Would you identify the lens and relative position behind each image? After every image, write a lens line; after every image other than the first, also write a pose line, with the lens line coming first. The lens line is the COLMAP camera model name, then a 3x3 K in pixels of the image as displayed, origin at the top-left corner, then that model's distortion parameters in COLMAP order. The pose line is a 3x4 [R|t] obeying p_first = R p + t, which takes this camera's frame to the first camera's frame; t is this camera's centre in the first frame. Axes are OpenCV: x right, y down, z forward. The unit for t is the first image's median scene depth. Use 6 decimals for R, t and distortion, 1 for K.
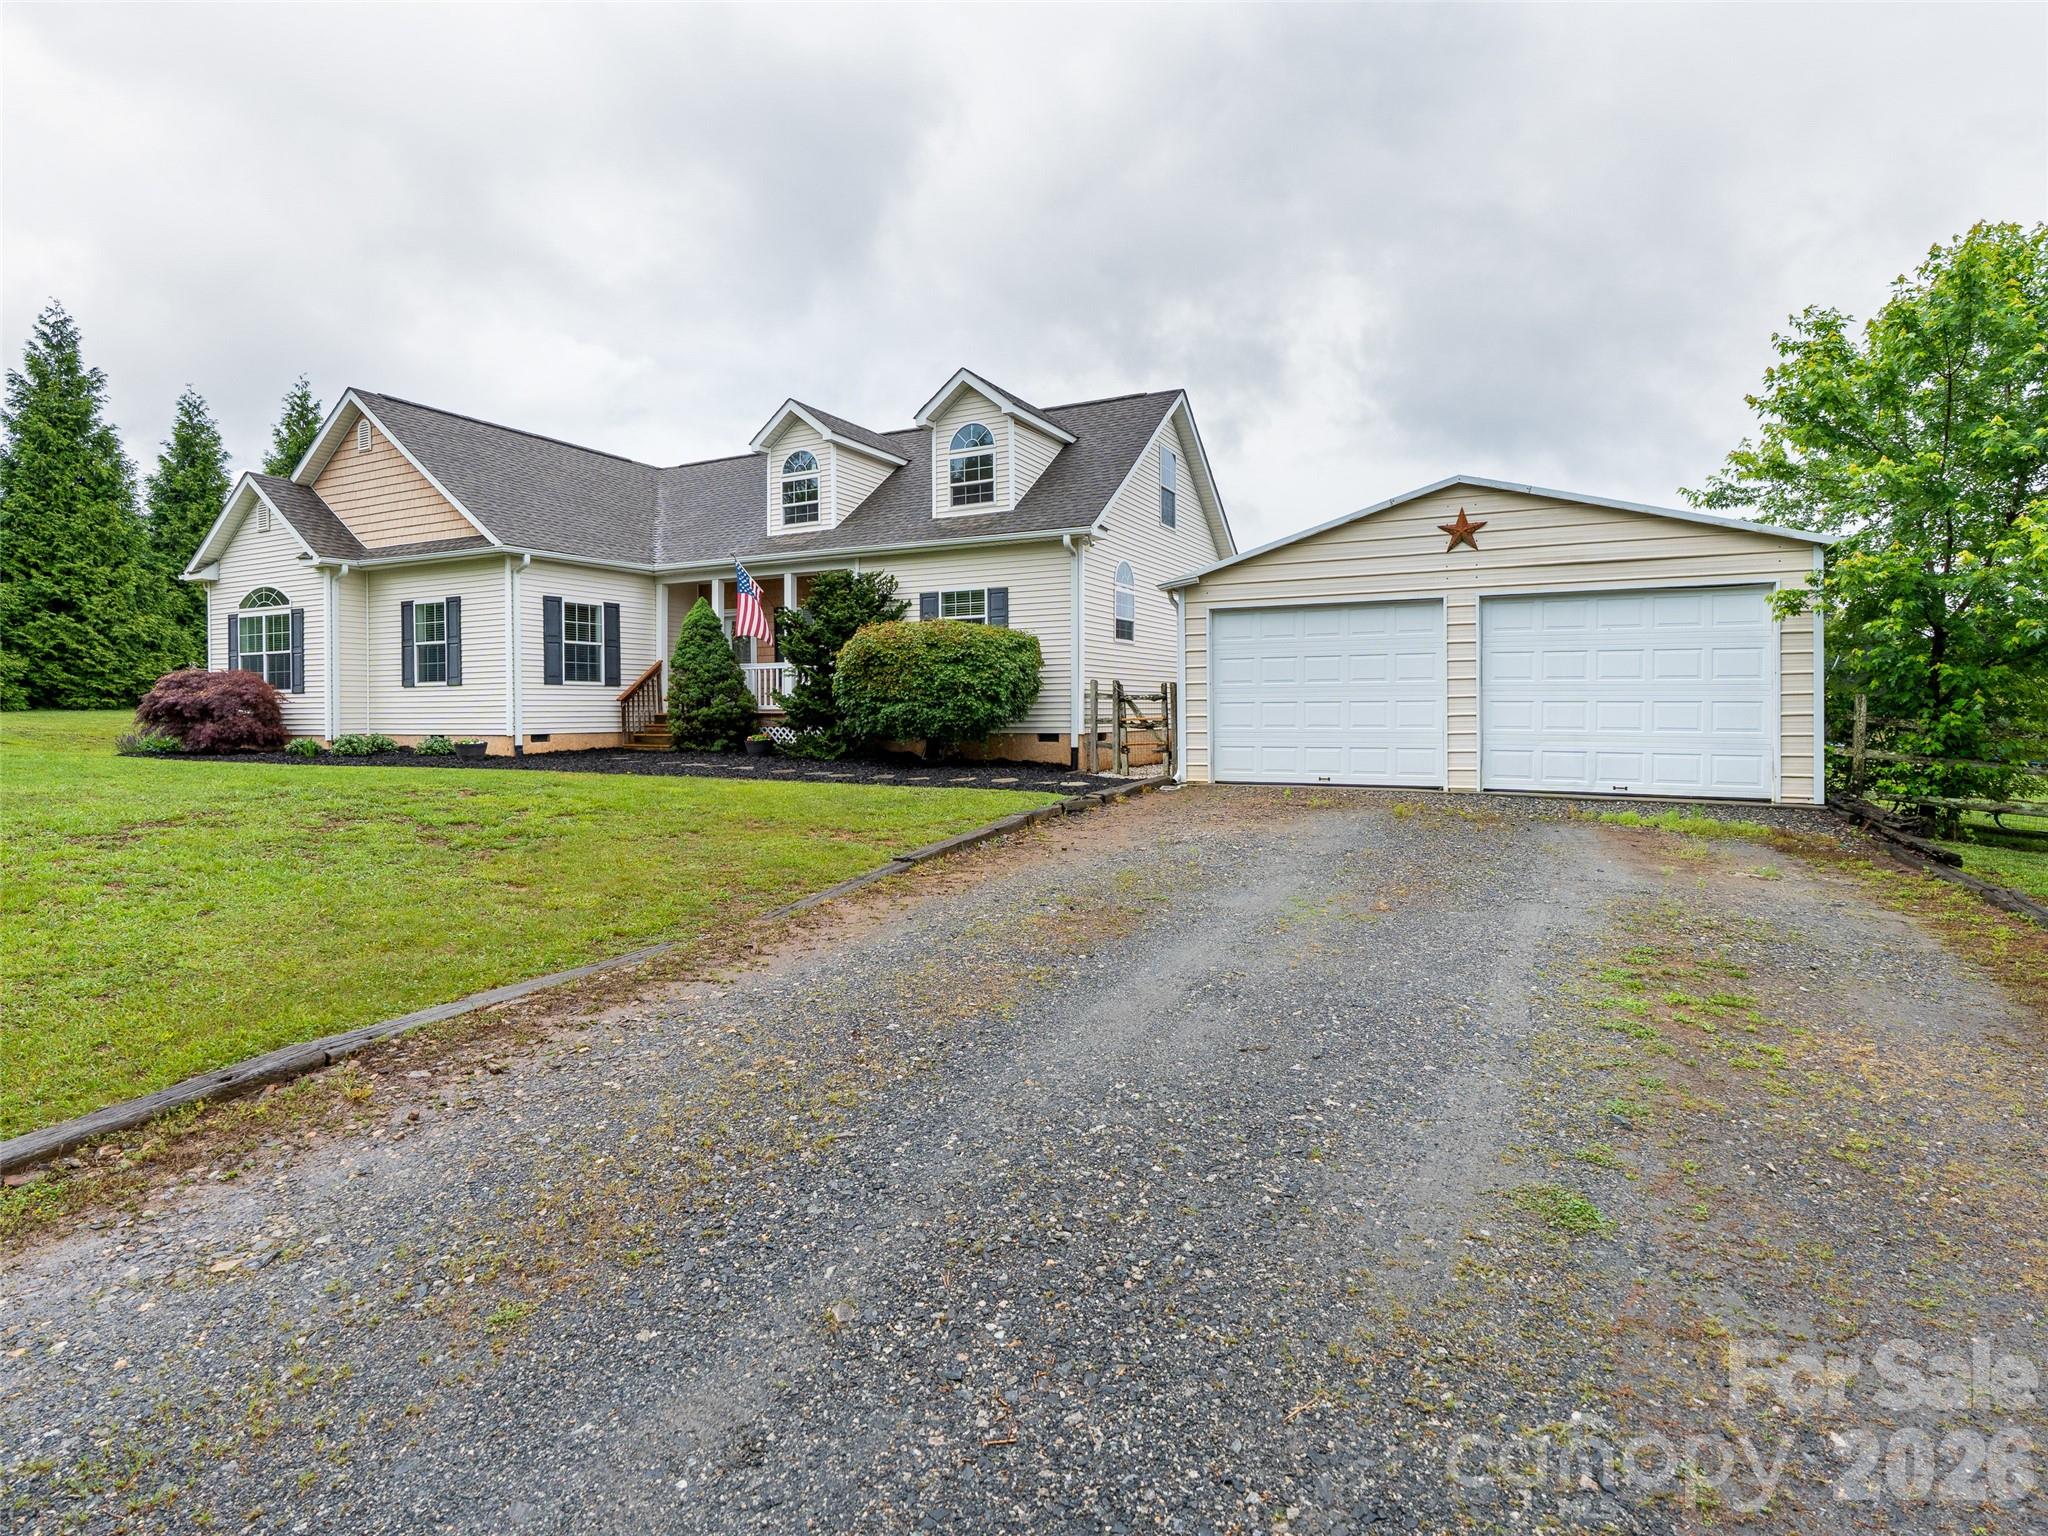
lens RADIAL K [[1080.3, 0, 996.9], [0, 1080.3, 714.1], [0, 0, 1]] dist [-0.002742, 0.000687]
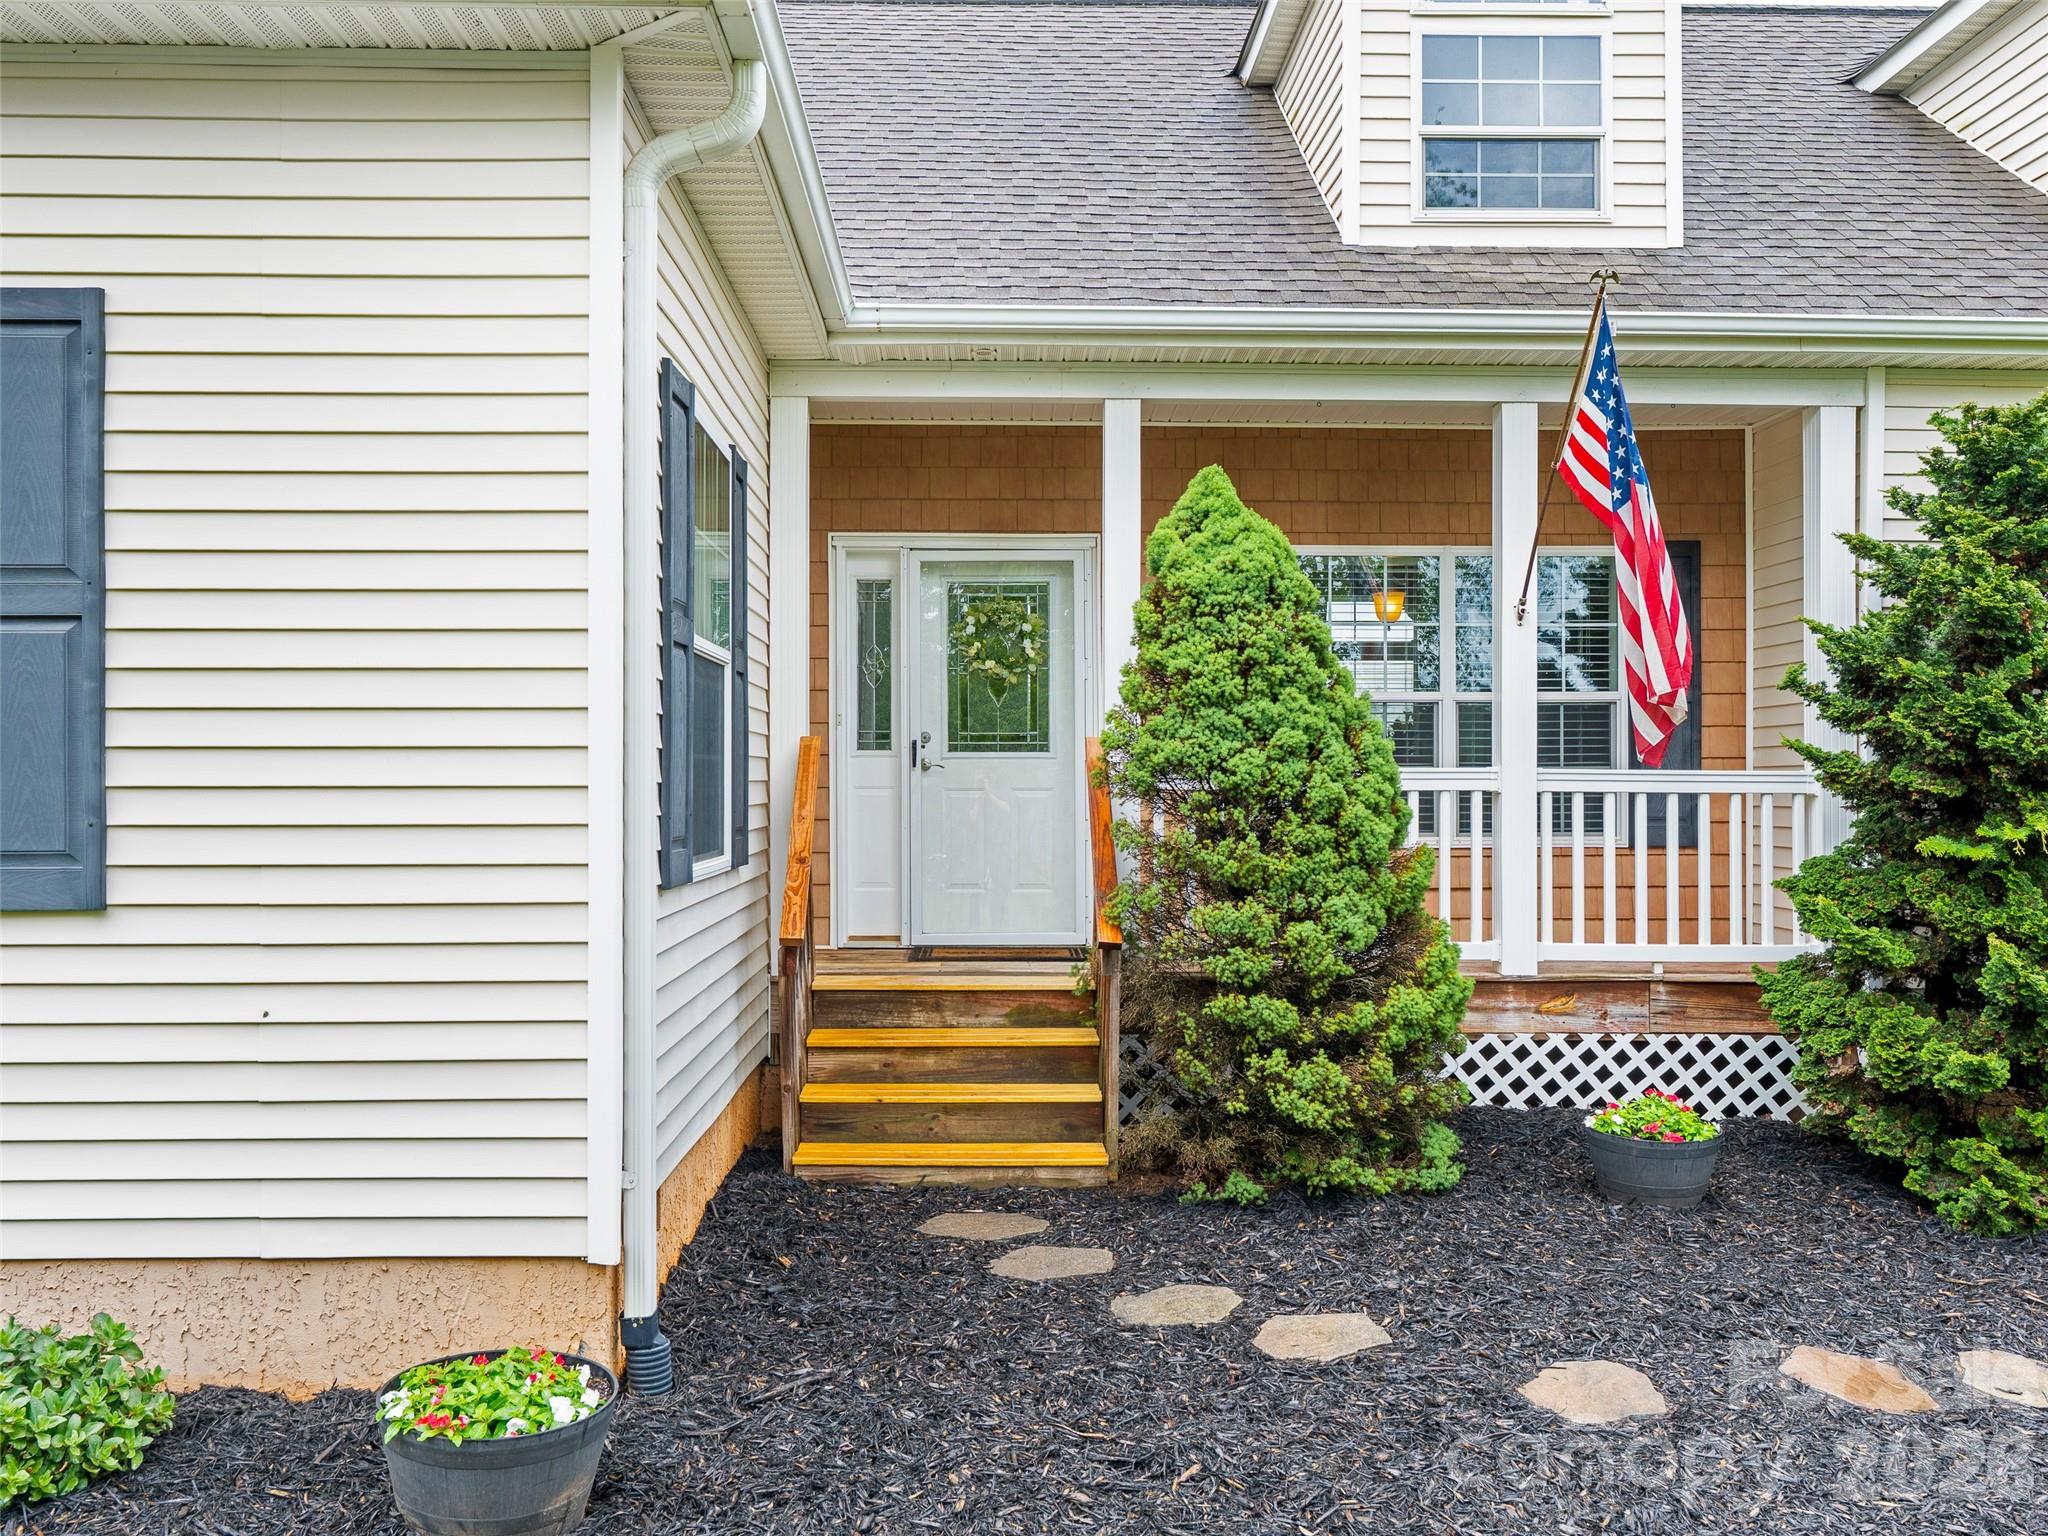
lens RADIAL K [[1785.5, 0, 1024.0], [0, 1785.5, 768.0], [0, 0, 1]] dist [0.006806, 0.003646]
pose [[0.867183, 0.011579, 0.497854, -0.574994], [-0.006170, 0.999903, -0.012509, -0.049431], [-0.497951, 0.007776, 0.867170, 0.829741]]
